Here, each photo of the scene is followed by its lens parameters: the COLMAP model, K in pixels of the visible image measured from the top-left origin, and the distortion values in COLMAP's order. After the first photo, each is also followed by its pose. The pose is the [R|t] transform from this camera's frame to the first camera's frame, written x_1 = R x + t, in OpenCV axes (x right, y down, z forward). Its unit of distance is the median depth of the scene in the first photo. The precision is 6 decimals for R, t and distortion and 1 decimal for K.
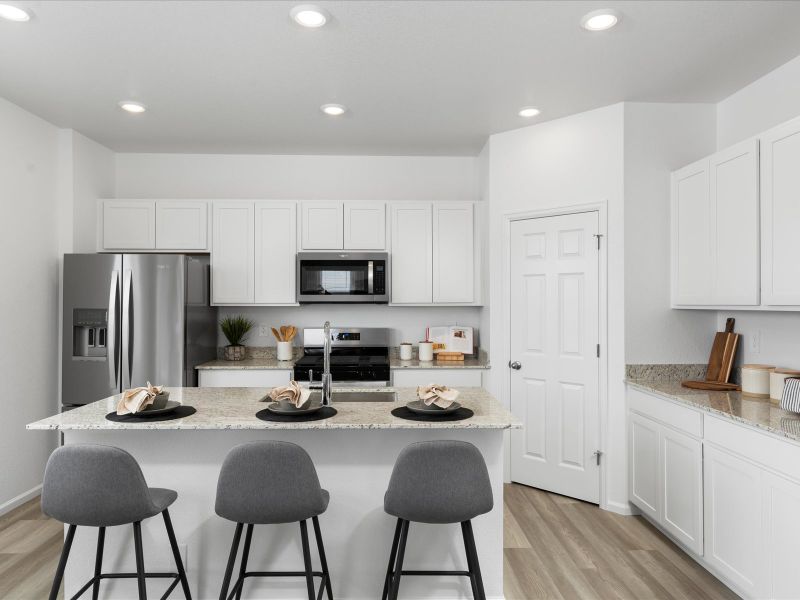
lens RADIAL K [[537.5, 0, 400.5], [0, 537.5, 299.8], [0, 0, 1]] dist [-0.002364, 0.005635]
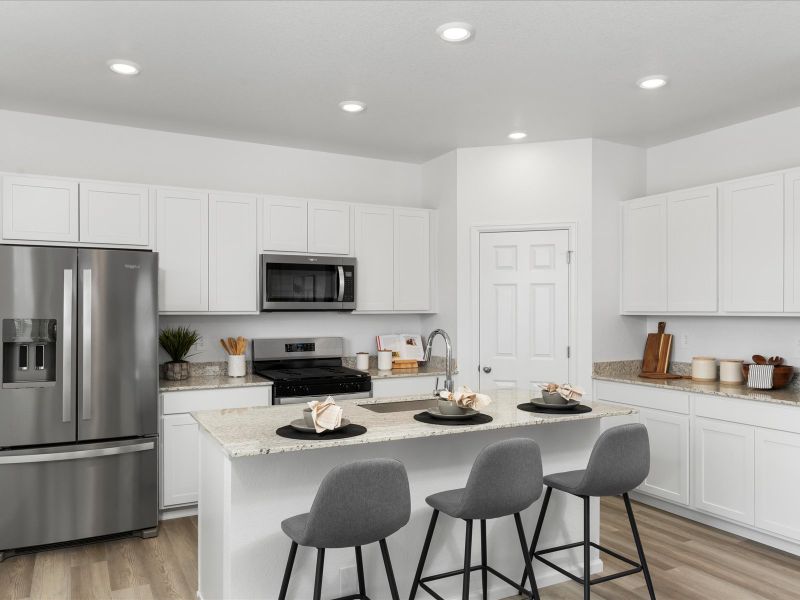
lens RADIAL K [[611.3, 0, 399.4], [0, 611.3, 307.5], [0, 0, 1]] dist [-0.005191, -0.006506]
pose [[0.896991, -0.000538, 0.442049, -0.455600], [-0.000756, 0.999996, 0.002751, -0.002778], [-0.442049, -0.002802, 0.896987, -0.006817]]
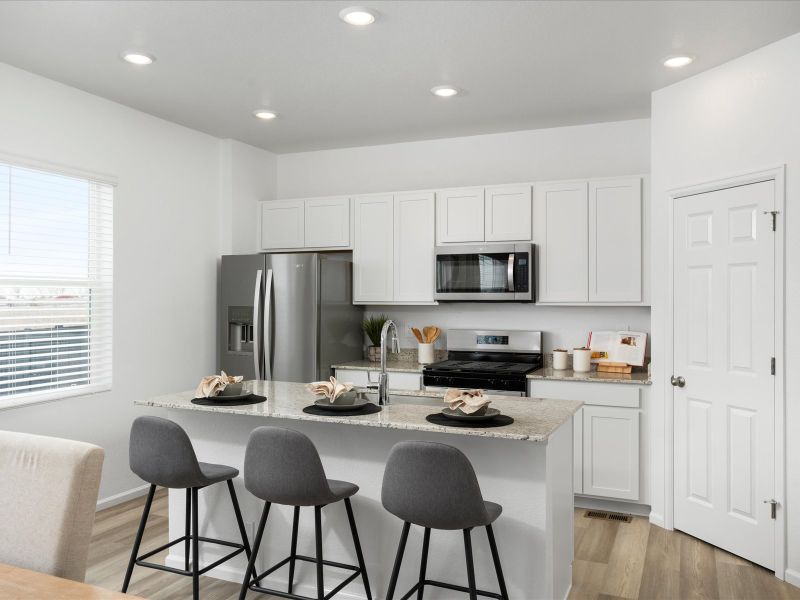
lens RADIAL K [[659.8, 0, 397.1], [0, 659.8, 299.4], [0, 0, 1]] dist [-0.004406, 0.006525]
pose [[0.903323, 0.001811, -0.428956, 0.246607], [-0.001071, 0.999997, 0.001967, 0.000046], [0.428959, -0.001318, 0.903323, -0.047936]]
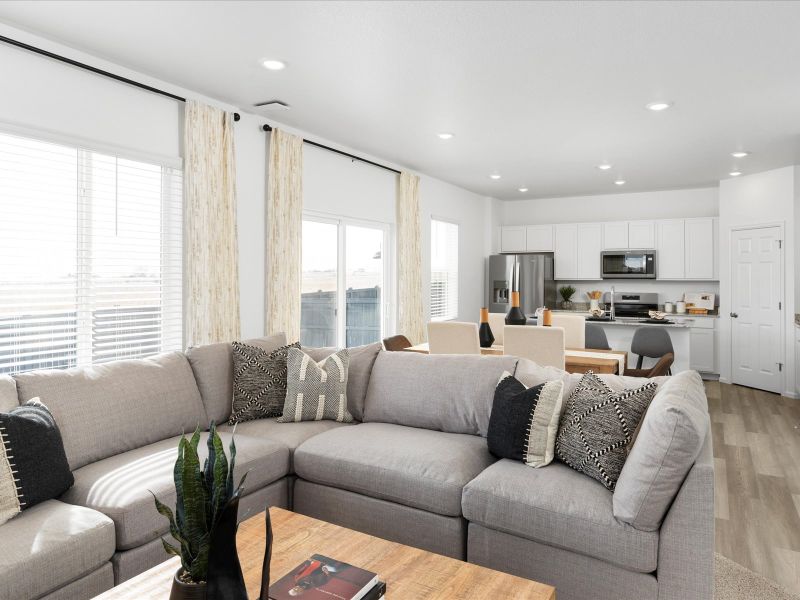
lens RADIAL K [[537.5, 0, 401.7], [0, 537.5, 274.5], [0, 0, 1]] dist [-0.002364, 0.005635]
pose [[0.850218, -0.000329, -0.526430, 0.206925], [-0.000764, 0.999998, -0.001859, -0.003559], [0.526430, 0.001983, 0.850216, -0.981695]]
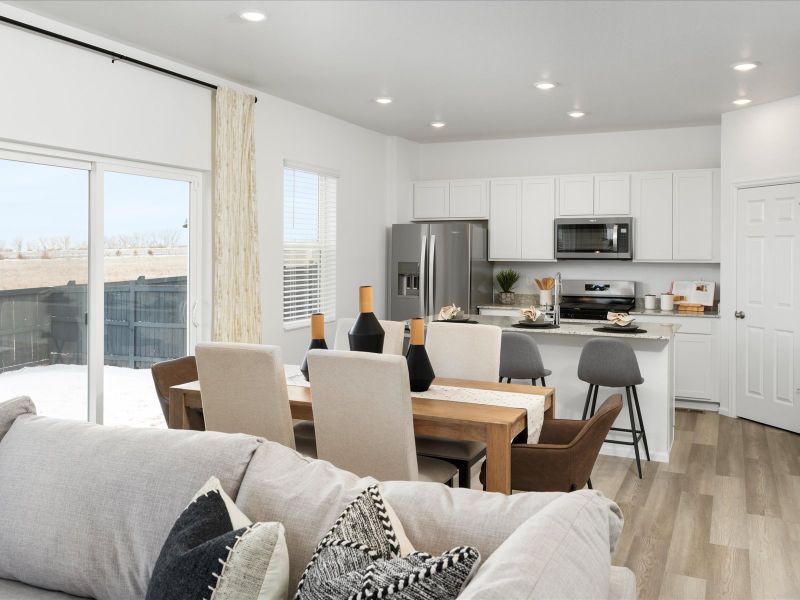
lens RADIAL K [[706.2, 0, 397.2], [0, 706.2, 258.8], [0, 0, 1]] dist [-0.019227, 0.042951]
pose [[0.890040, 0.007185, -0.455826, 0.238432], [-0.002227, 0.999932, 0.011411, -0.013100], [0.455877, -0.009141, 0.889996, -0.647420]]
